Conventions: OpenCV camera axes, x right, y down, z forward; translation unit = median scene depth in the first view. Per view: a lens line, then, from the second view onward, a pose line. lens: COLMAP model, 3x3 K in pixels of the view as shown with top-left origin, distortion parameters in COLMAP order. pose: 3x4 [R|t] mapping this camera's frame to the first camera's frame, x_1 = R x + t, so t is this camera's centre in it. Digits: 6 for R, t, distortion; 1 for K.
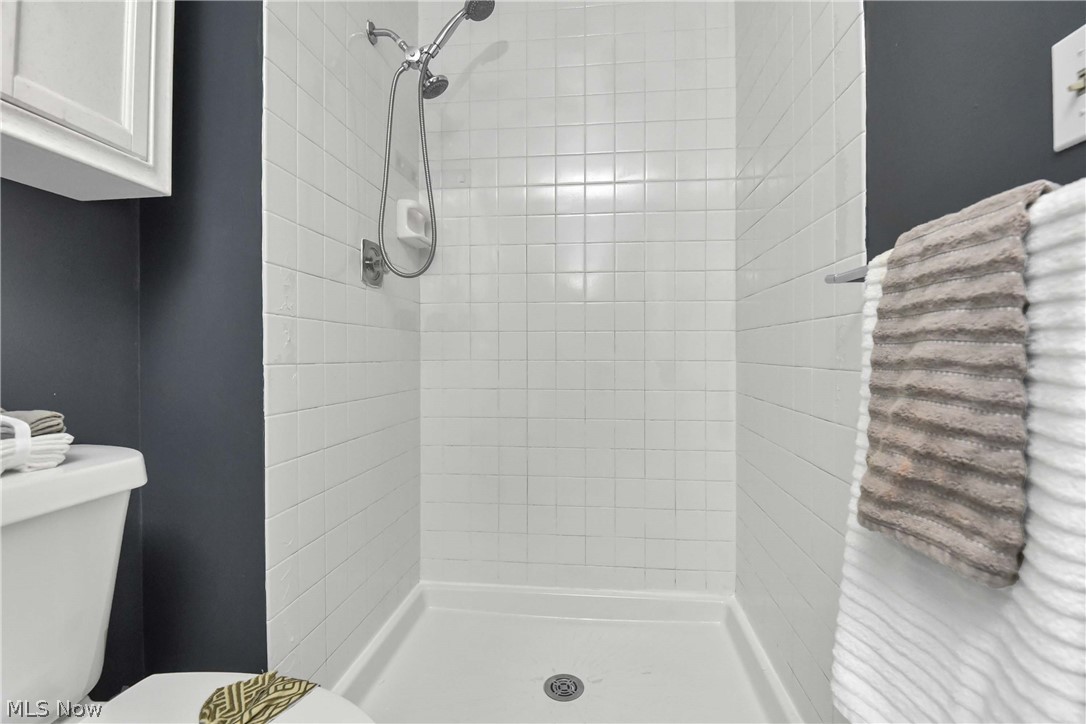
lens RADIAL K [[491.2, 0, 544.0], [0, 491.2, 353.7], [0, 0, 1]] dist [-0.010261, -0.001624]
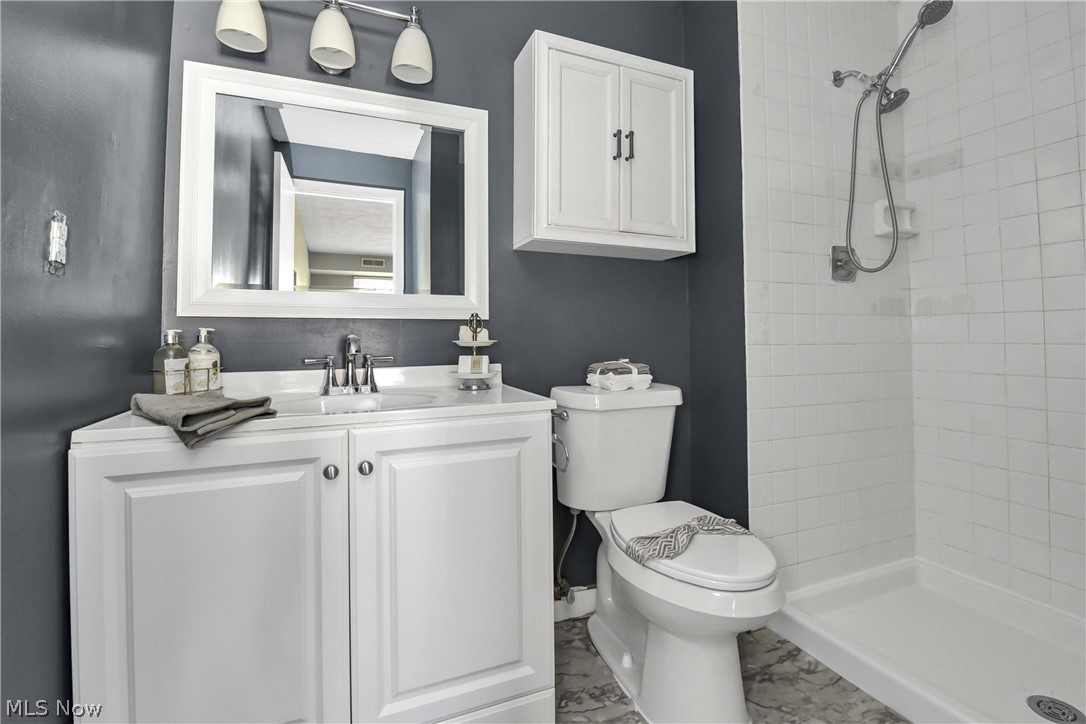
lens RADIAL K [[491.2, 0, 544.0], [0, 491.2, 353.7], [0, 0, 1]] dist [-0.010261, -0.001624]
pose [[0.480625, 0.029543, -0.876429, 0.396625], [0.006419, 0.999287, 0.037204, -0.010189], [0.876903, -0.023507, 0.480092, -0.264971]]
